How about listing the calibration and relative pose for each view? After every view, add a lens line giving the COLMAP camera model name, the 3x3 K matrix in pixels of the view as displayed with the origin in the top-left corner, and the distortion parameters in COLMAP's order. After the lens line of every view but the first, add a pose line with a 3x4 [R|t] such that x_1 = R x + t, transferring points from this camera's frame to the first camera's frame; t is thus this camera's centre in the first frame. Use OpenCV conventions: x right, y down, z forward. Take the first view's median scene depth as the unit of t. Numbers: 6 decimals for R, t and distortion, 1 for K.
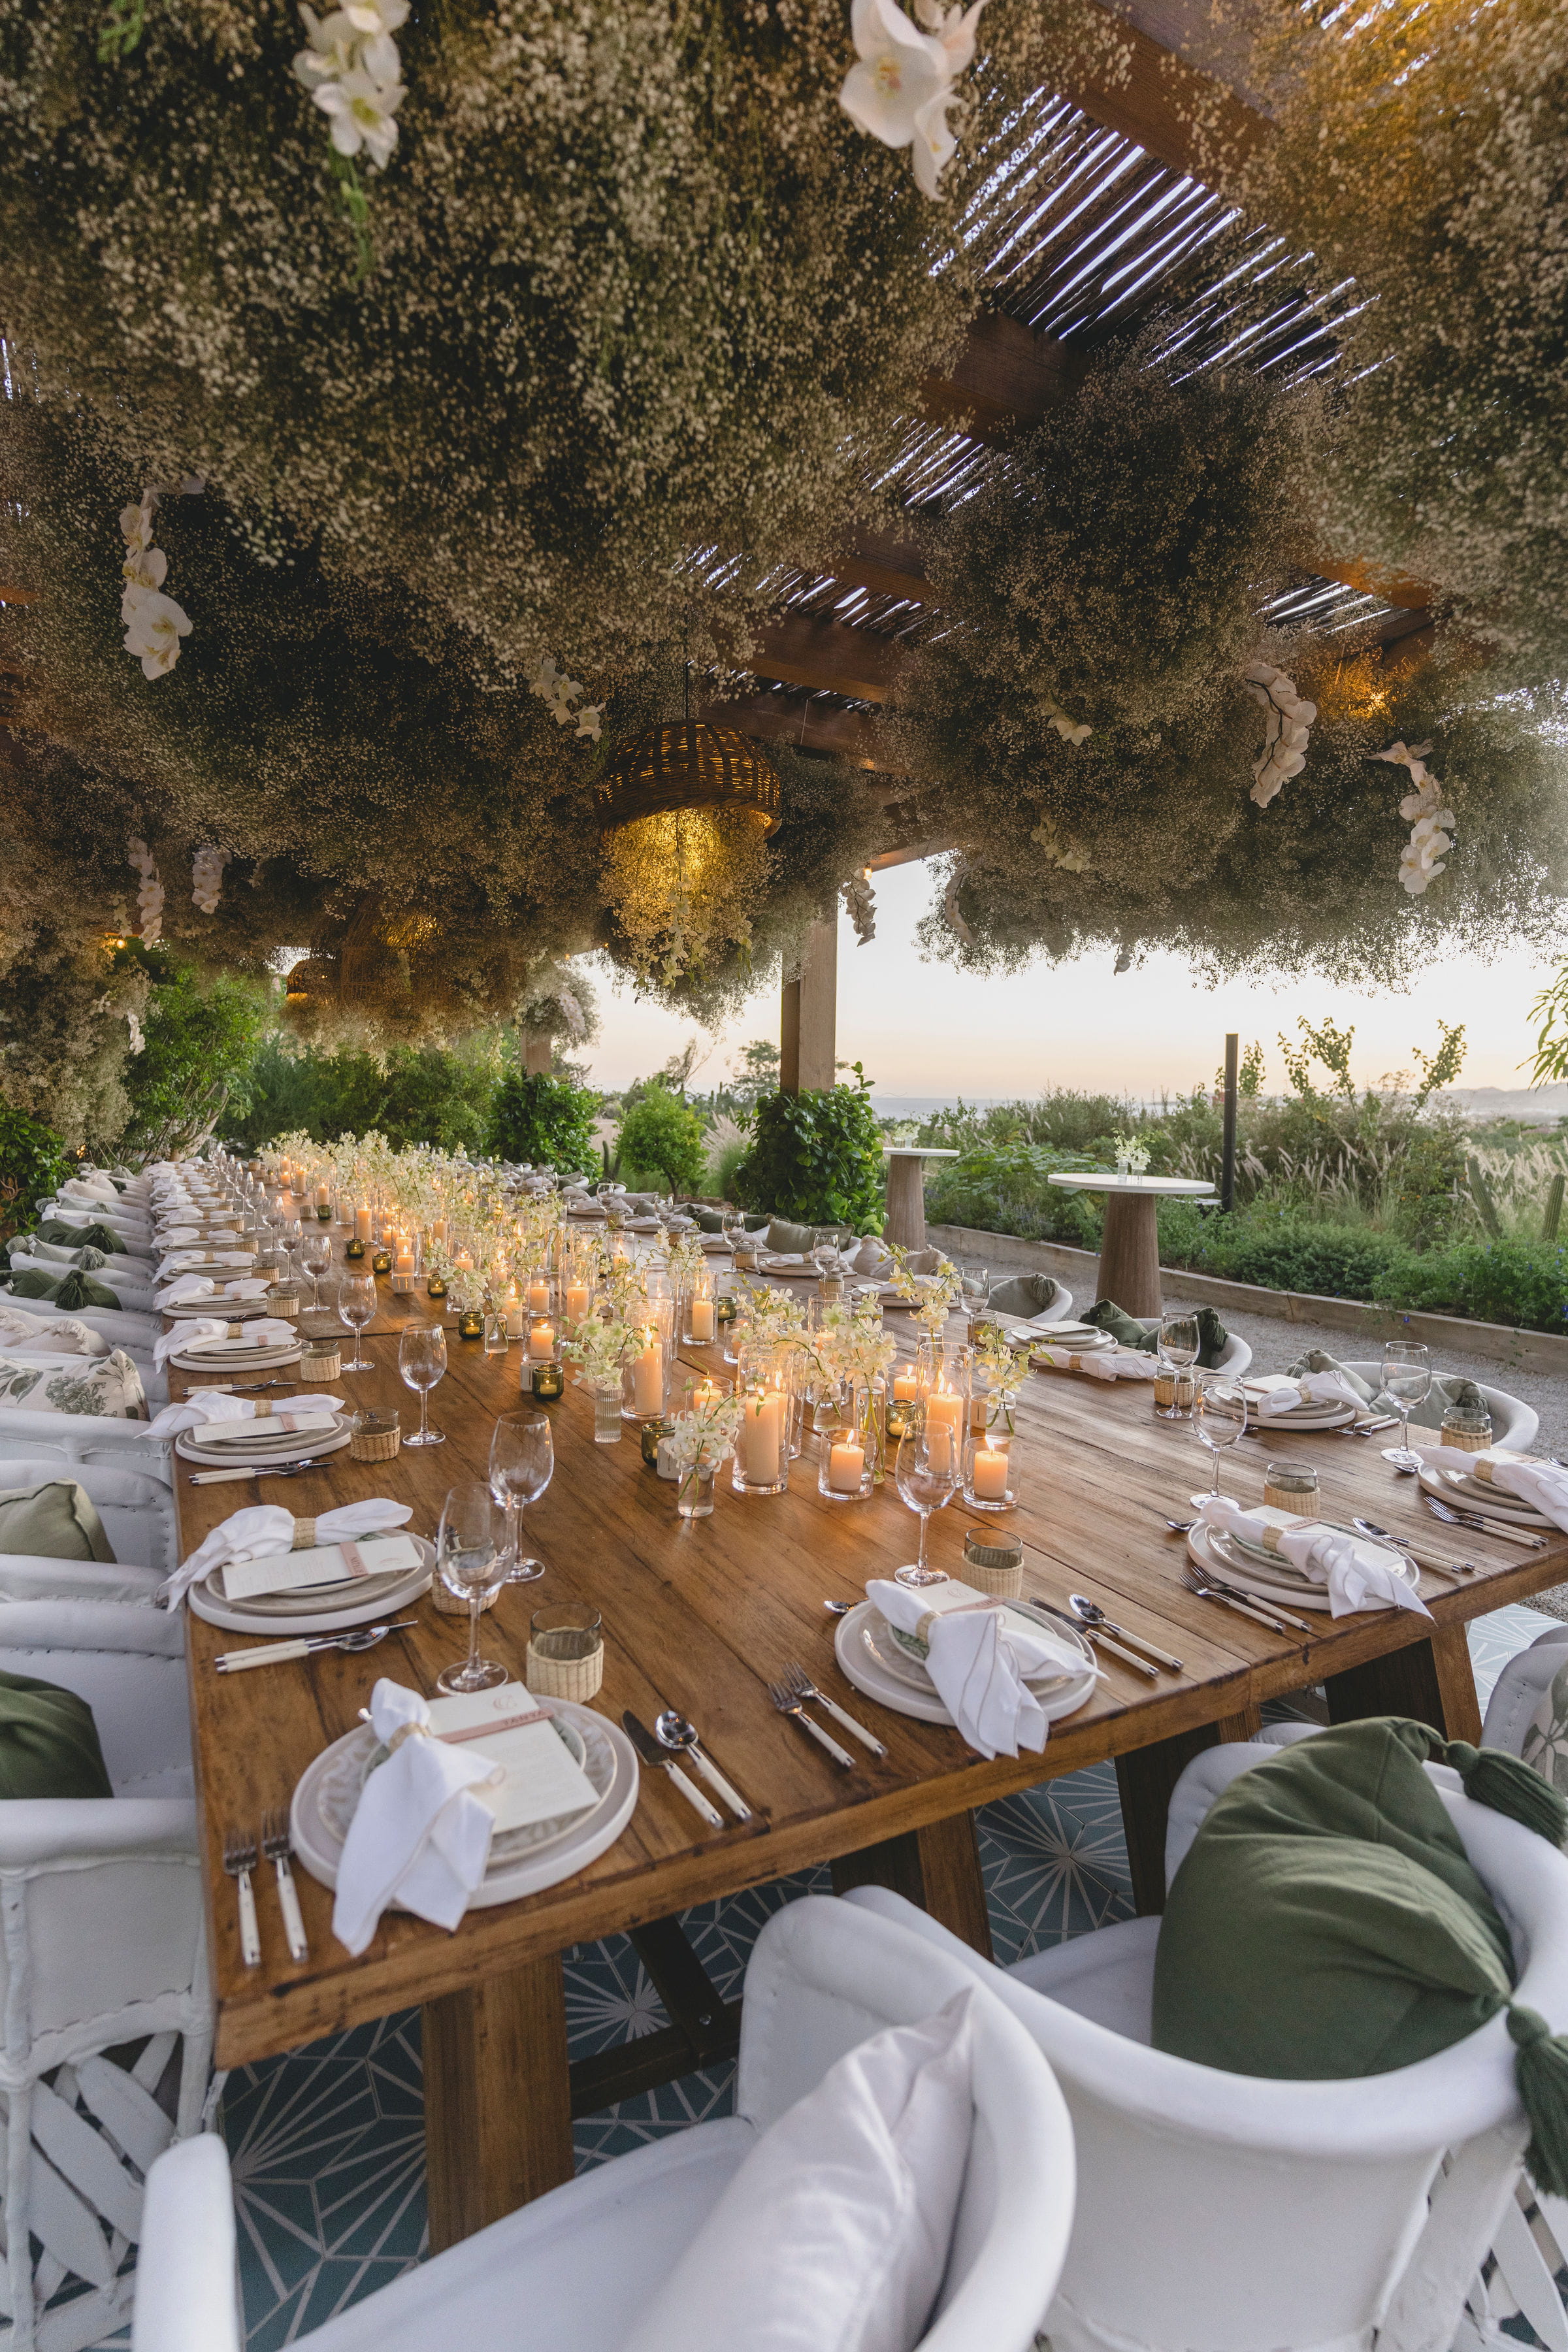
lens RADIAL K [[1282.9, 0, 806.6], [0, 1282.9, 1188.5], [0, 0, 1]] dist [-0.012085, 0.008960]
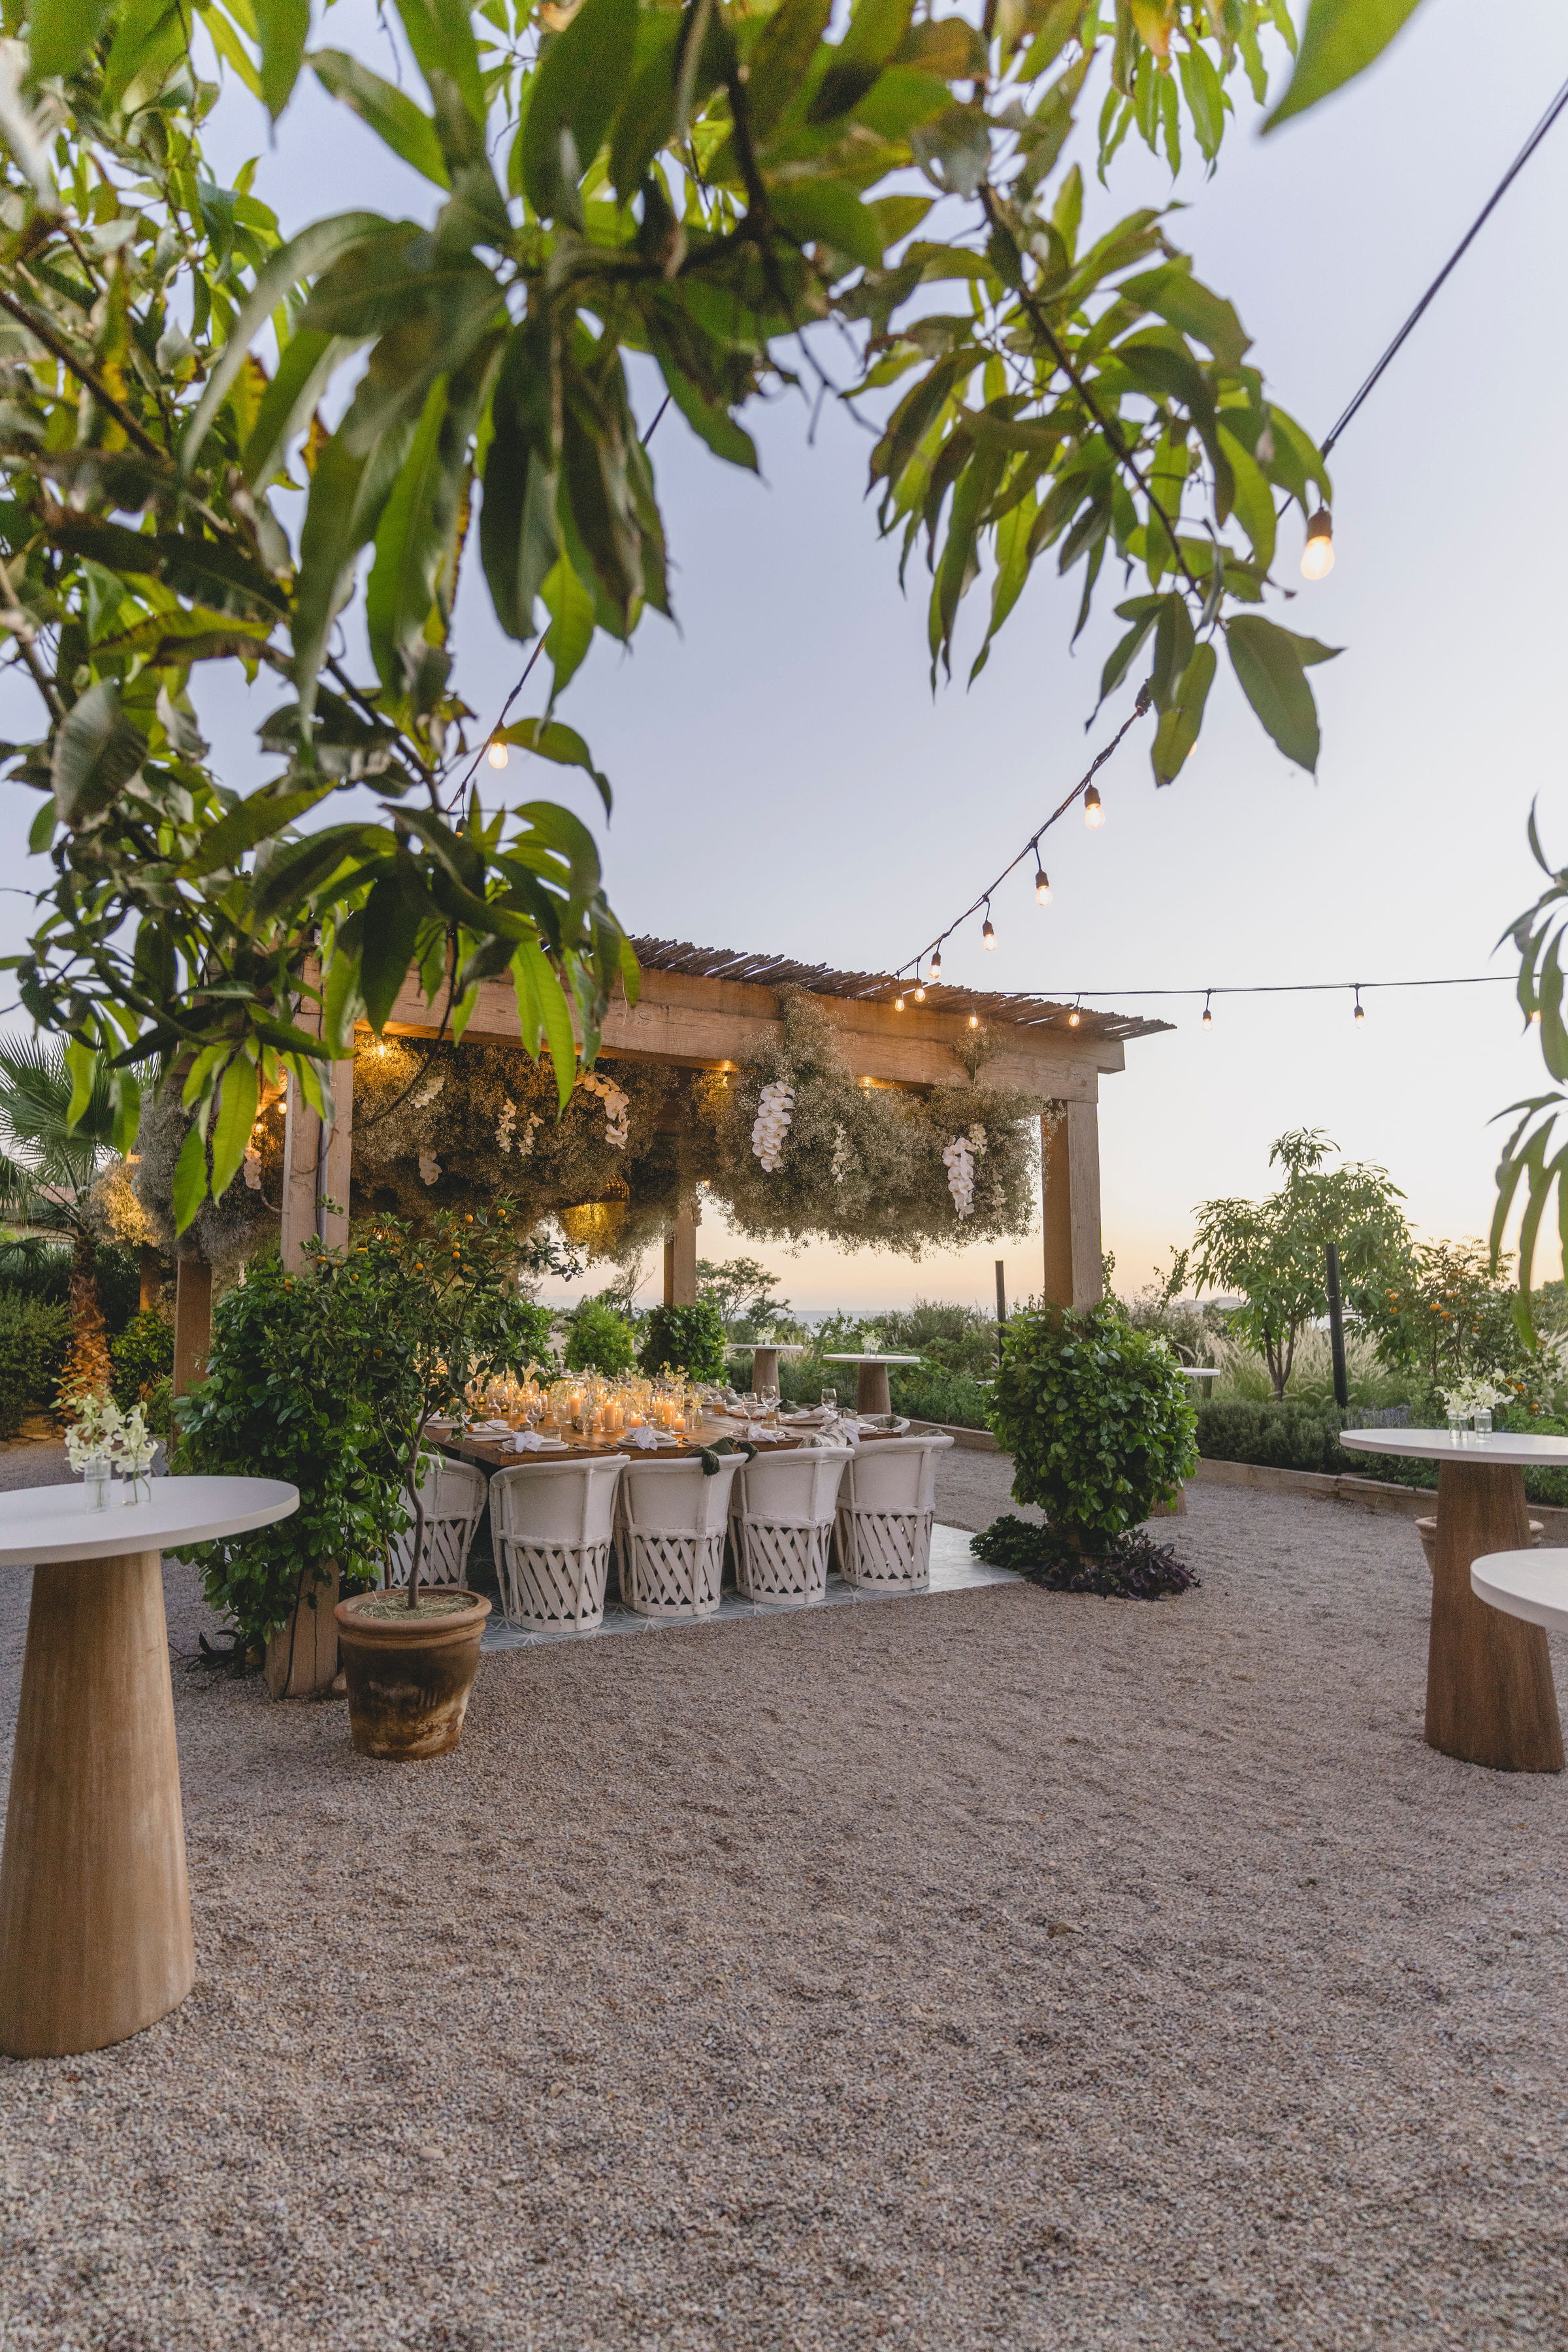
lens RADIAL K [[1282.9, 0, 741.6], [0, 1282.9, 1155.9], [0, 0, 1]] dist [-0.012085, 0.008960]
pose [[0.999843, -0.015349, -0.008899, 0.085313], [0.013373, 0.981584, -0.190564, 0.044238], [0.011660, 0.190415, 0.981634, -0.580707]]
